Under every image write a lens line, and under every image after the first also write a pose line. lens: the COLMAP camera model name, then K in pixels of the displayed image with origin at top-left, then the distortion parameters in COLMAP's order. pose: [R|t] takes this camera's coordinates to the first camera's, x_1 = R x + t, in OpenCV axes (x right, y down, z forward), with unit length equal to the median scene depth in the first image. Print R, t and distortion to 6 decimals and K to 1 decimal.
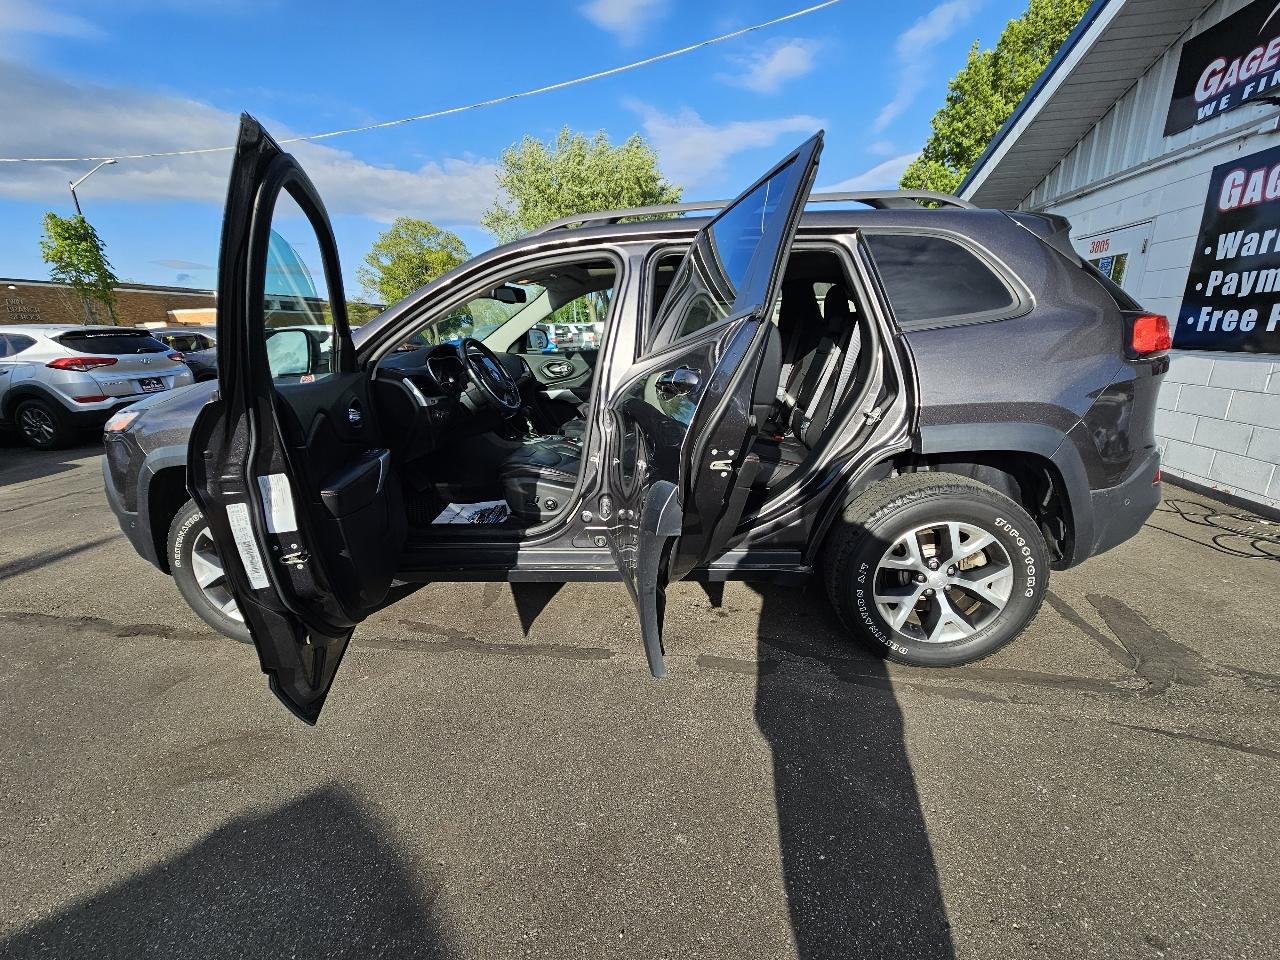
lens RADIAL K [[521.6, 0, 636.5], [0, 521.6, 484.1], [0, 0, 1]] dist [0.002013, -0.001575]
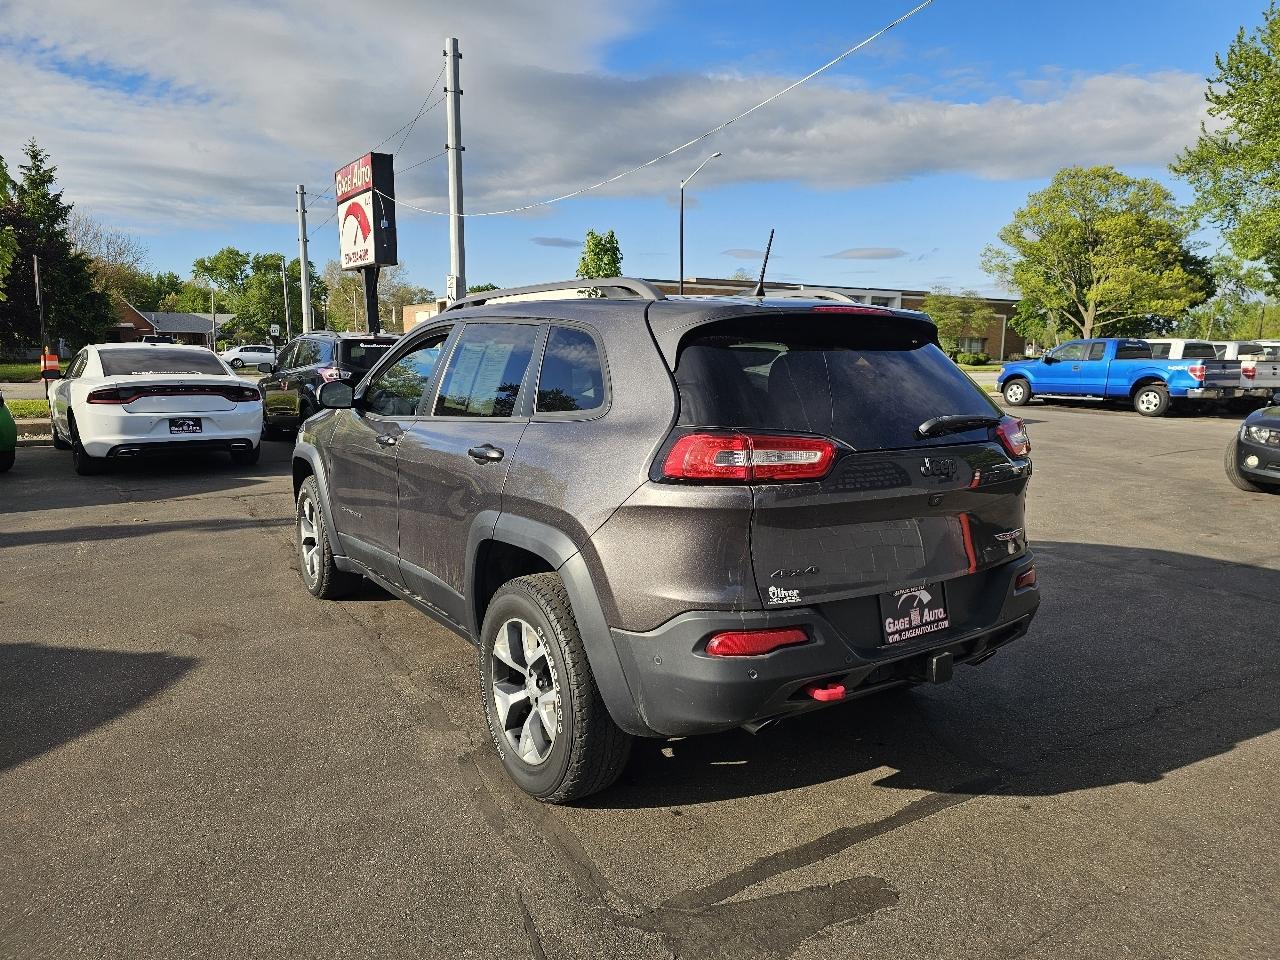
lens RADIAL K [[853.6, 0, 639.4], [0, 853.6, 470.1], [0, 0, 1]] dist [0.066760, -0.061068]
pose [[0.652006, 0.146189, -0.743987, 0.961048], [-0.243914, 0.969518, -0.023253, -0.107331], [0.717910, 0.196629, 0.667789, 0.034455]]
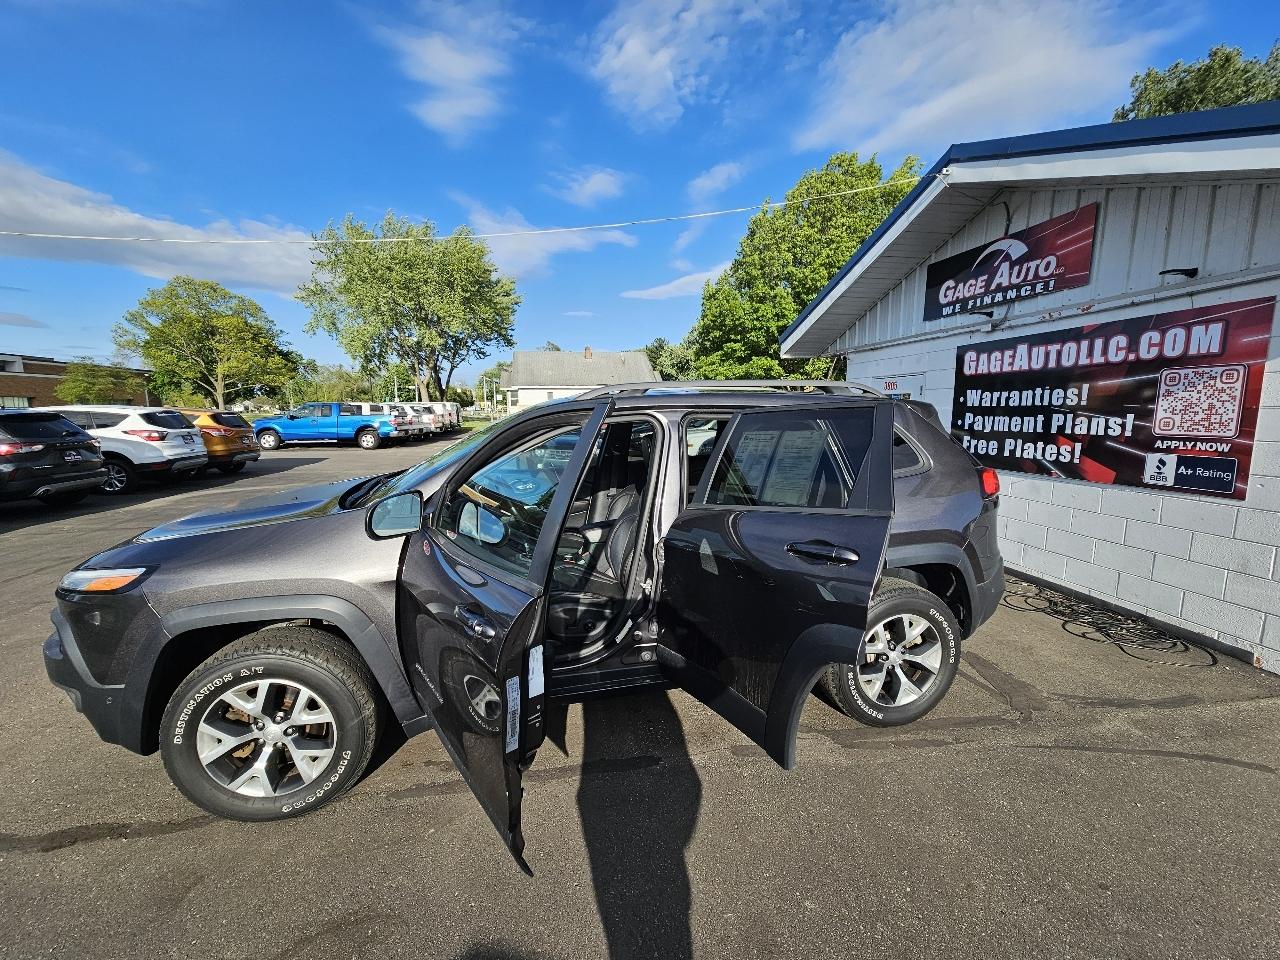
lens RADIAL K [[521.6, 0, 639.3], [0, 521.6, 482.9], [0, 0, 1]] dist [0.002013, -0.001575]
pose [[0.947596, -0.013239, 0.319196, -0.266824], [0.060223, 0.988630, -0.137780, -0.065773], [-0.313743, 0.149783, 0.937620, -0.074983]]
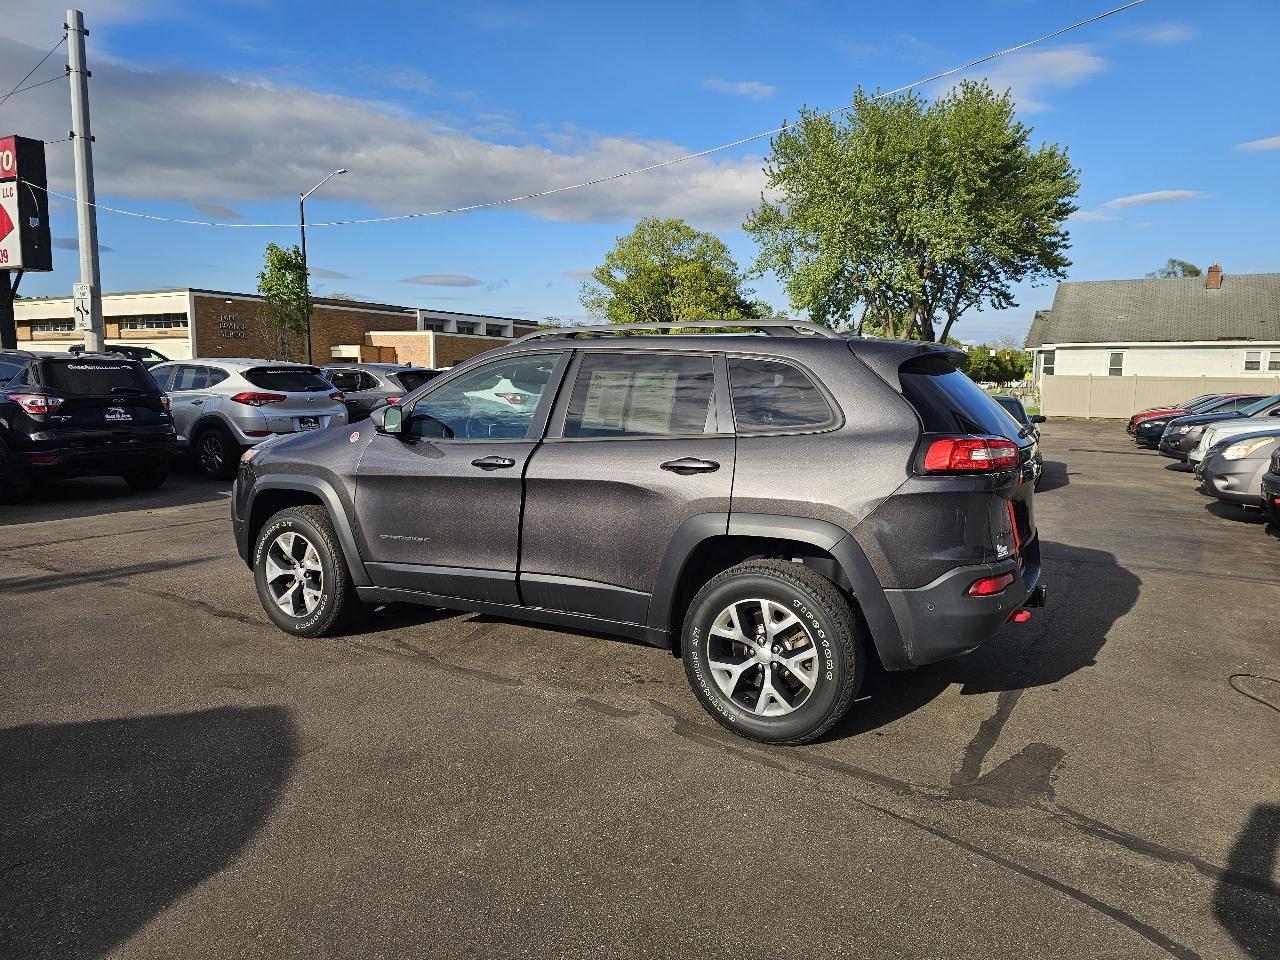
lens RADIAL K [[855.6, 0, 635.9], [0, 855.6, 474.8], [0, 0, 1]] dist [0.038949, -0.013422]
pose [[0.916853, 0.091548, -0.388586, 0.547715], [-0.155729, 0.978258, -0.136966, 0.055186], [0.367598, 0.186092, 0.911176, -0.453069]]
